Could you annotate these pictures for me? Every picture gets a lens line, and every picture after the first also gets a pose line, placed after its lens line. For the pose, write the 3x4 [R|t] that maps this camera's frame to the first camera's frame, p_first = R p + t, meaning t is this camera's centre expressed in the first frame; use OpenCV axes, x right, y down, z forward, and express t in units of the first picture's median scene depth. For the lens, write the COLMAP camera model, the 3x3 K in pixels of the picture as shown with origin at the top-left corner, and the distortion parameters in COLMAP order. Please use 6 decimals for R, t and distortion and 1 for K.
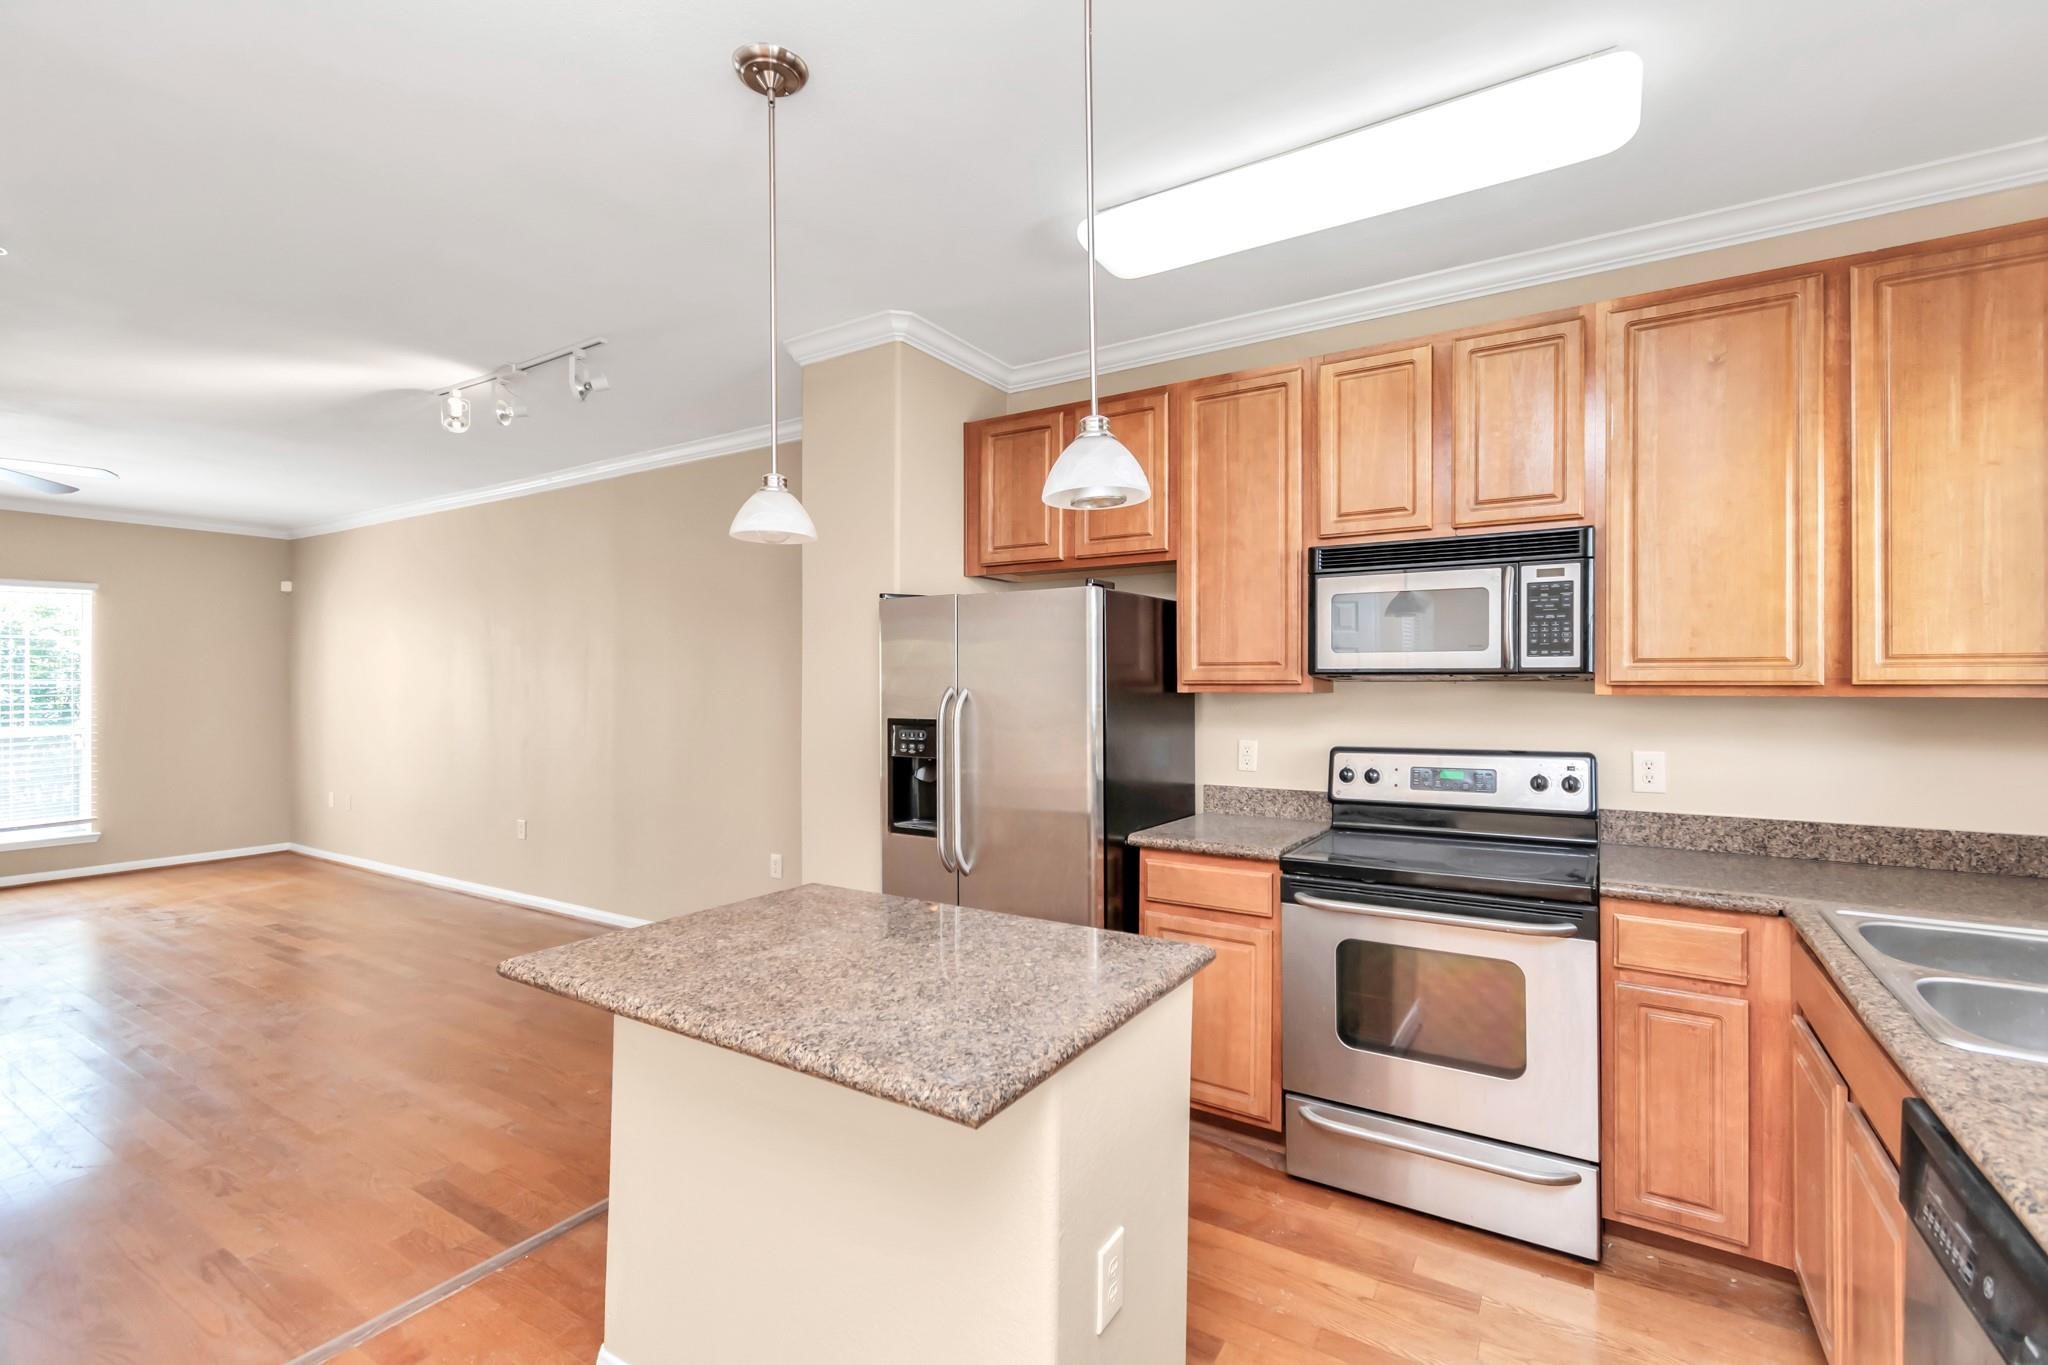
lens RADIAL K [[910.6, 0, 1037.3], [0, 910.6, 683.2], [0, 0, 1]] dist [0.006528, -0.002710]
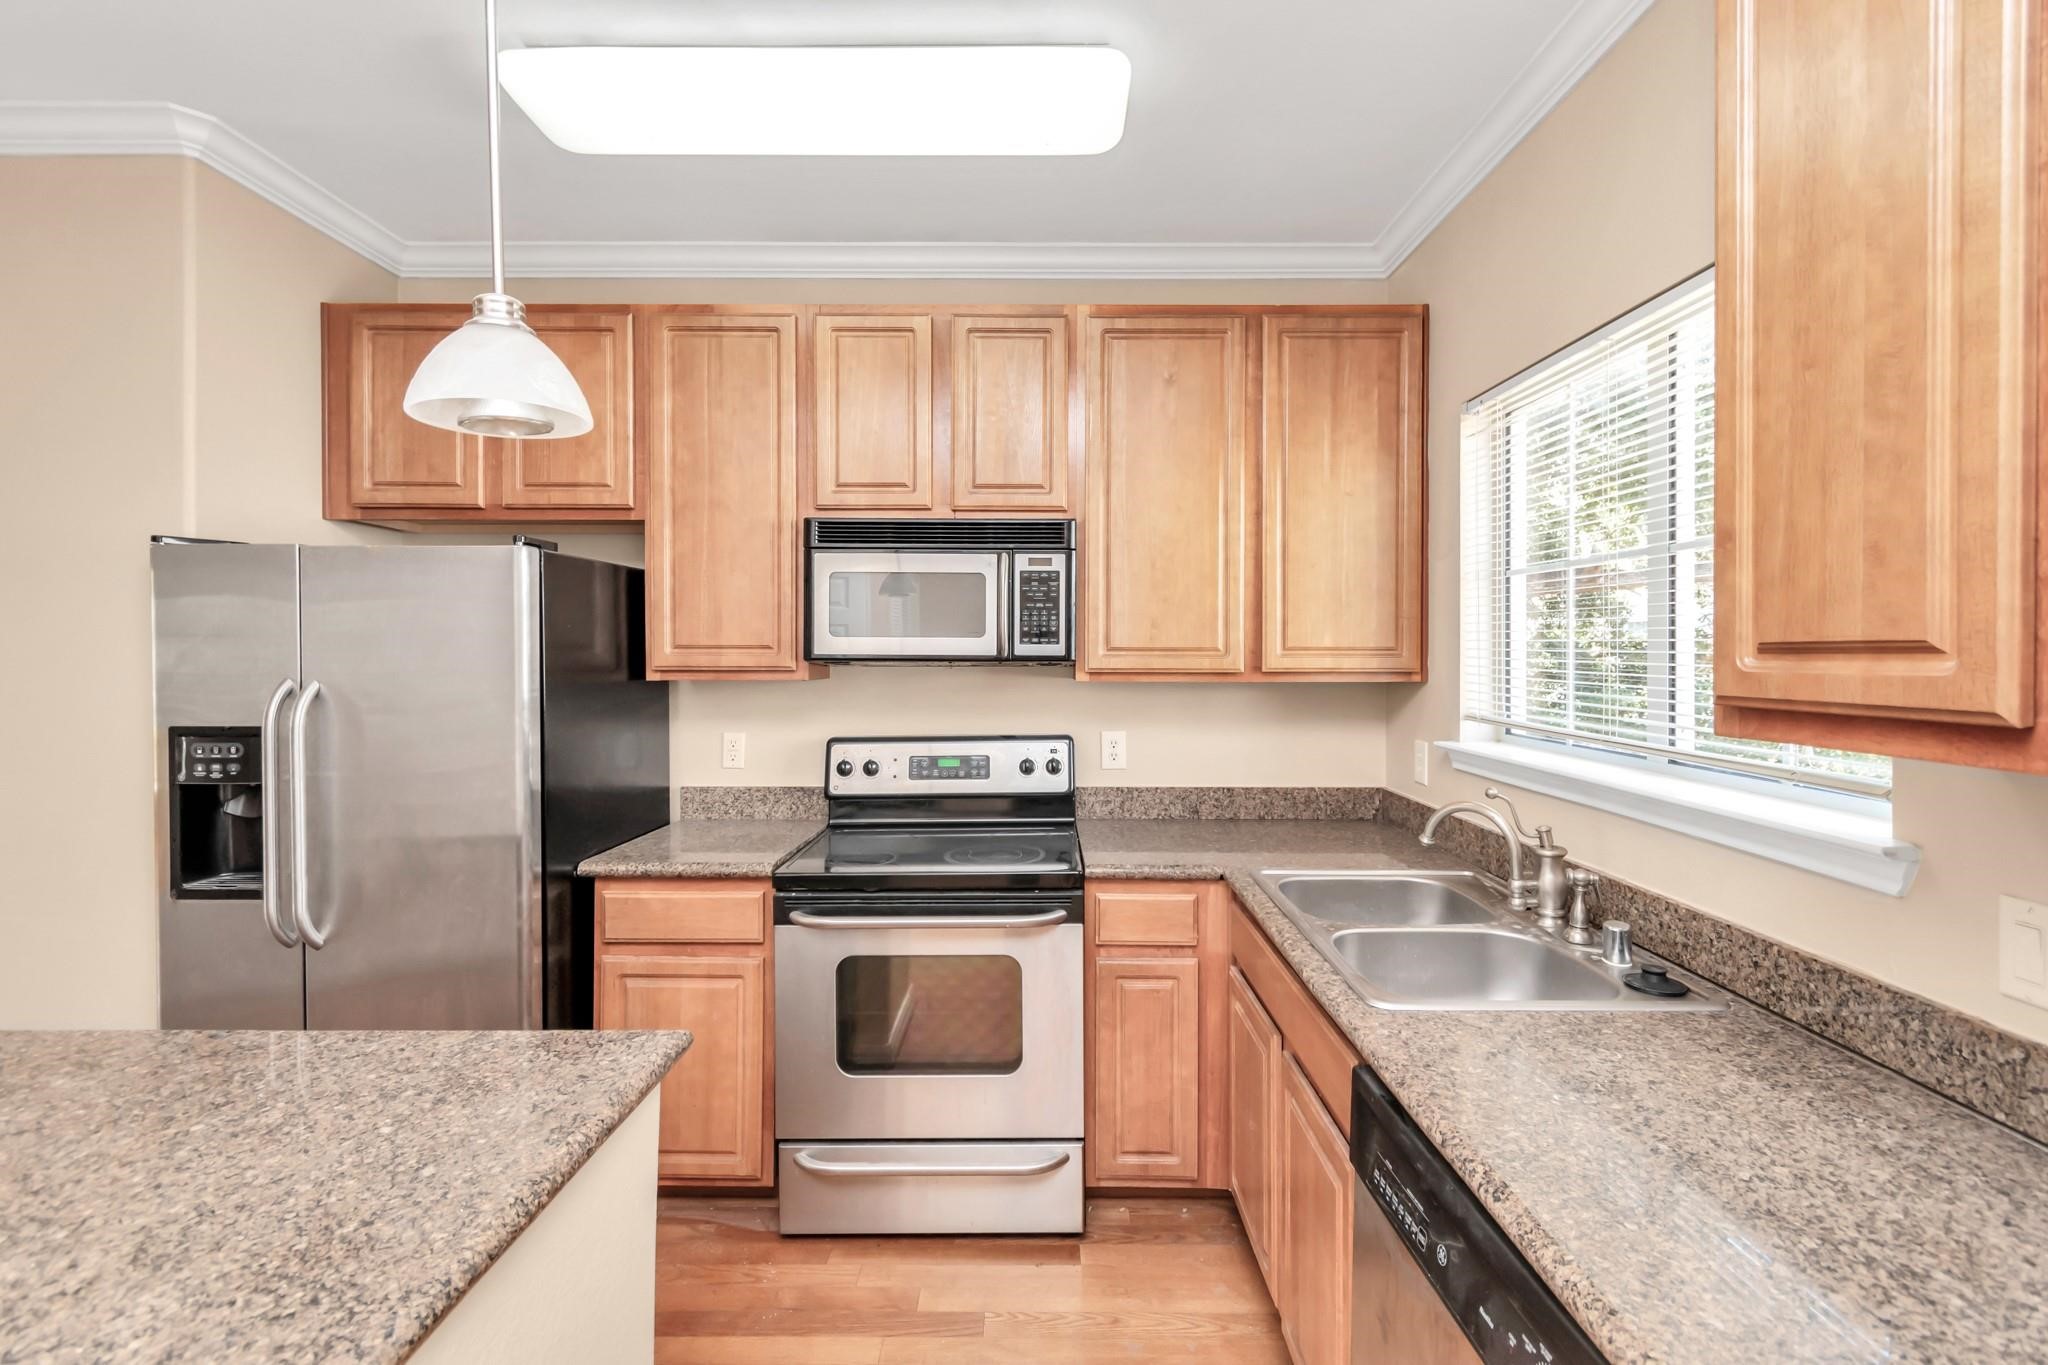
lens RADIAL K [[910.6, 0, 1045.1], [0, 910.6, 661.8], [0, 0, 1]] dist [0.006528, -0.002710]
pose [[0.848341, -0.003324, 0.529440, 0.027255], [-0.002286, 0.999948, 0.009940, -0.018670], [-0.529445, -0.009642, 0.848289, 0.125979]]
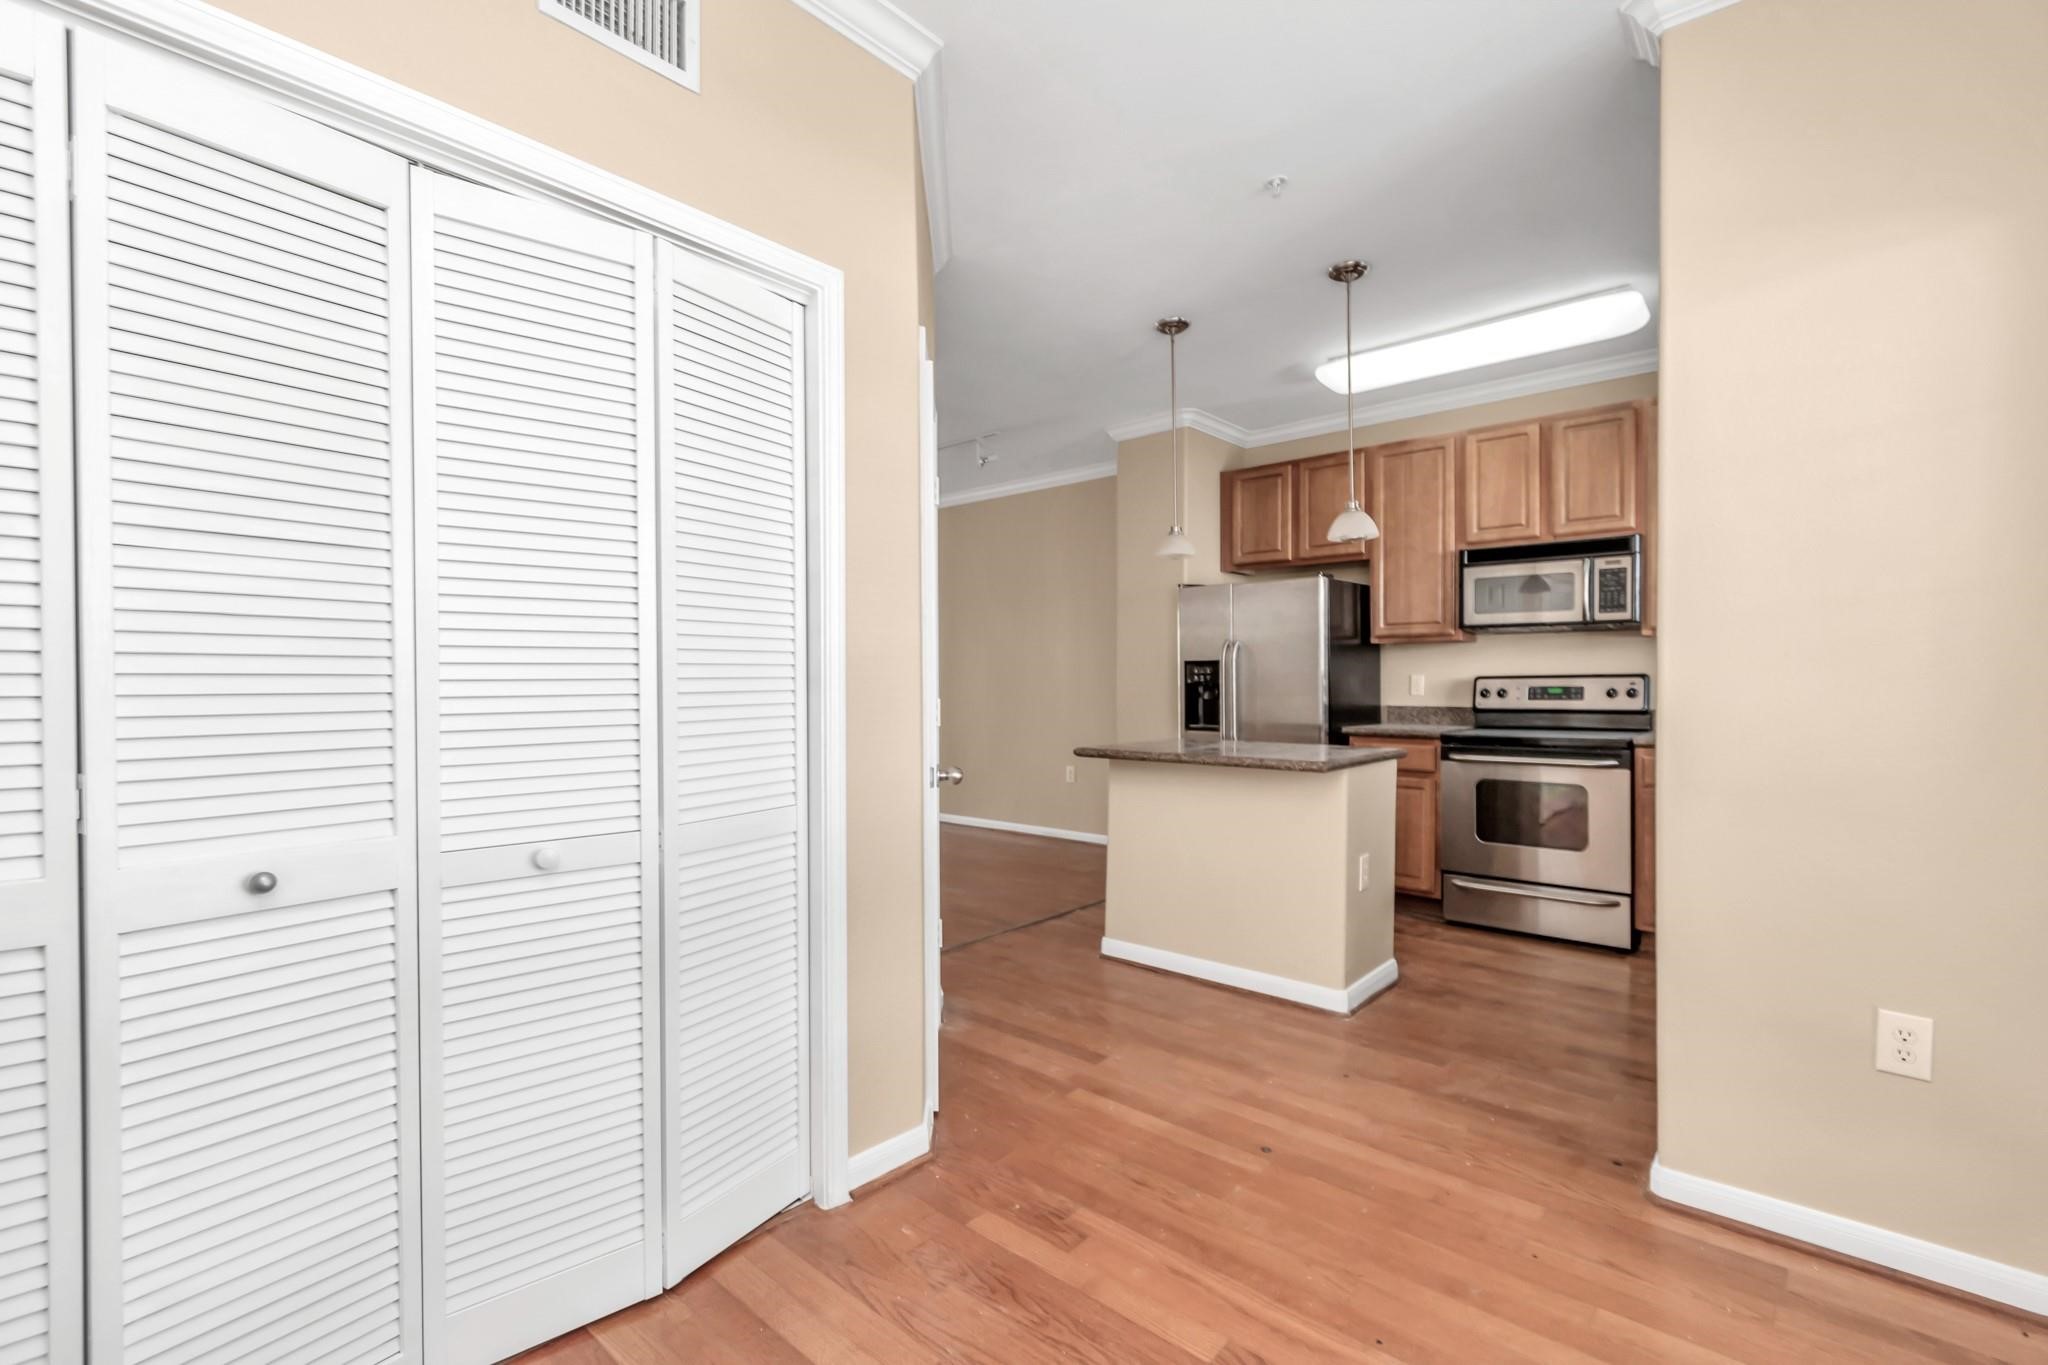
lens RADIAL K [[910.6, 0, 1024.5], [0, 910.6, 685.5], [0, 0, 1]] dist [0.006528, -0.002710]
pose [[0.986252, -0.003826, -0.165206, -0.209061], [0.005550, 0.999935, 0.009978, 0.076370], [0.165157, -0.010757, 0.986209, -0.774016]]
